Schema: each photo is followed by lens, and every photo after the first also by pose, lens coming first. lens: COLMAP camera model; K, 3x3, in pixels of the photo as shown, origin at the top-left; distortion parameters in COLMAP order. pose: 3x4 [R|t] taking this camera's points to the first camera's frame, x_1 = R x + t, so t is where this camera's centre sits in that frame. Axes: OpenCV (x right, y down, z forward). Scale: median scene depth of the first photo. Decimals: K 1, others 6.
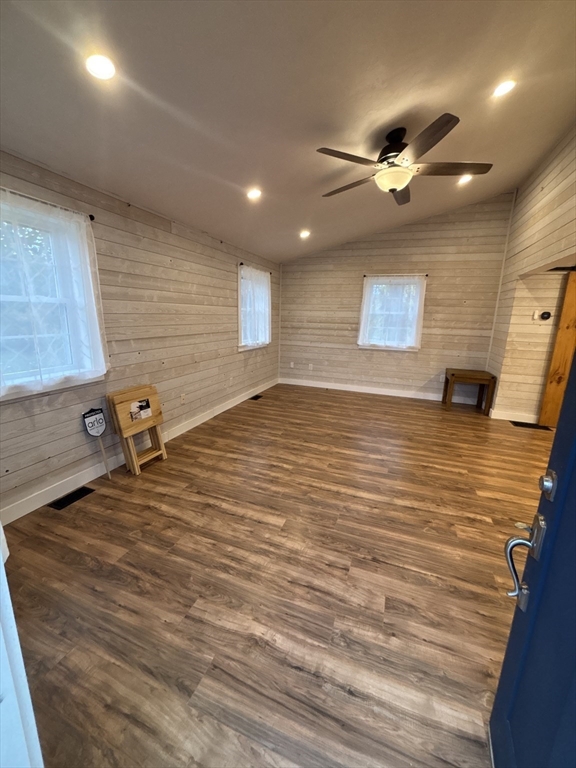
lens RADIAL K [[310.9, 0, 290.0], [0, 310.9, 383.2], [0, 0, 1]] dist [-0.000059, -0.000321]
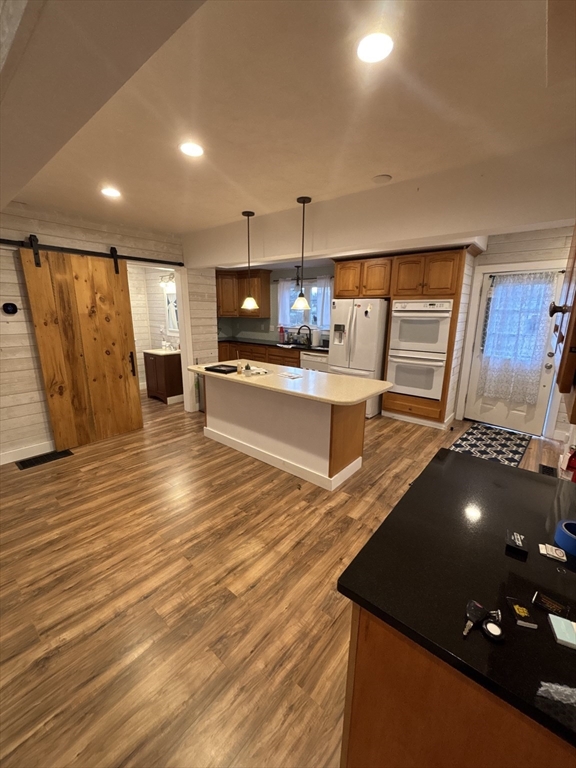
lens RADIAL K [[310.3, 0, 287.2], [0, 310.3, 383.3], [0, 0, 1]] dist [0.000650, 0.000204]
pose [[0.337902, -0.239259, 0.910262, 0.452658], [0.209871, 0.961951, 0.174939, -0.057985], [-0.917484, 0.131926, 0.375259, 0.231460]]
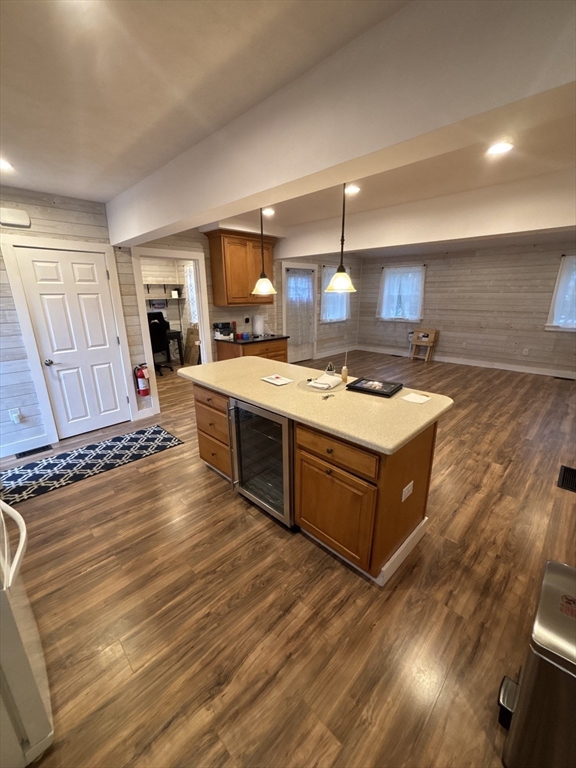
lens RADIAL K [[303.8, 0, 288.0], [0, 303.8, 384.0], [0, 0, 1]] dist [-0.000208, 0.000162]
pose [[-0.411700, 0.234275, -0.880692, 1.974551], [-0.205746, 0.917547, 0.340259, -0.157204], [0.887791, 0.321284, -0.329553, 0.851188]]
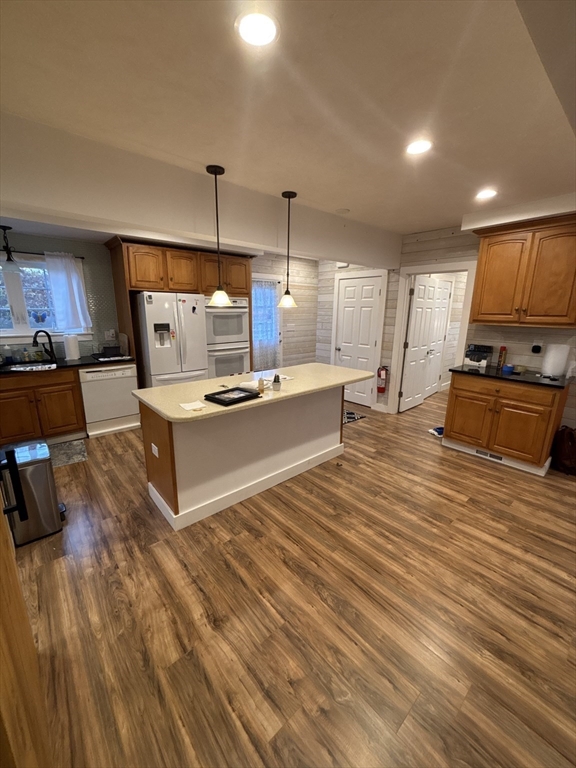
lens RADIAL K [[310.9, 0, 290.0], [0, 310.9, 383.2], [0, 0, 1]] dist [-0.000059, -0.000321]
pose [[-0.883037, -0.146079, 0.445989, 0.908071], [0.070131, 0.898576, 0.433177, -0.284250], [-0.464033, 0.413789, -0.783232, 1.272999]]
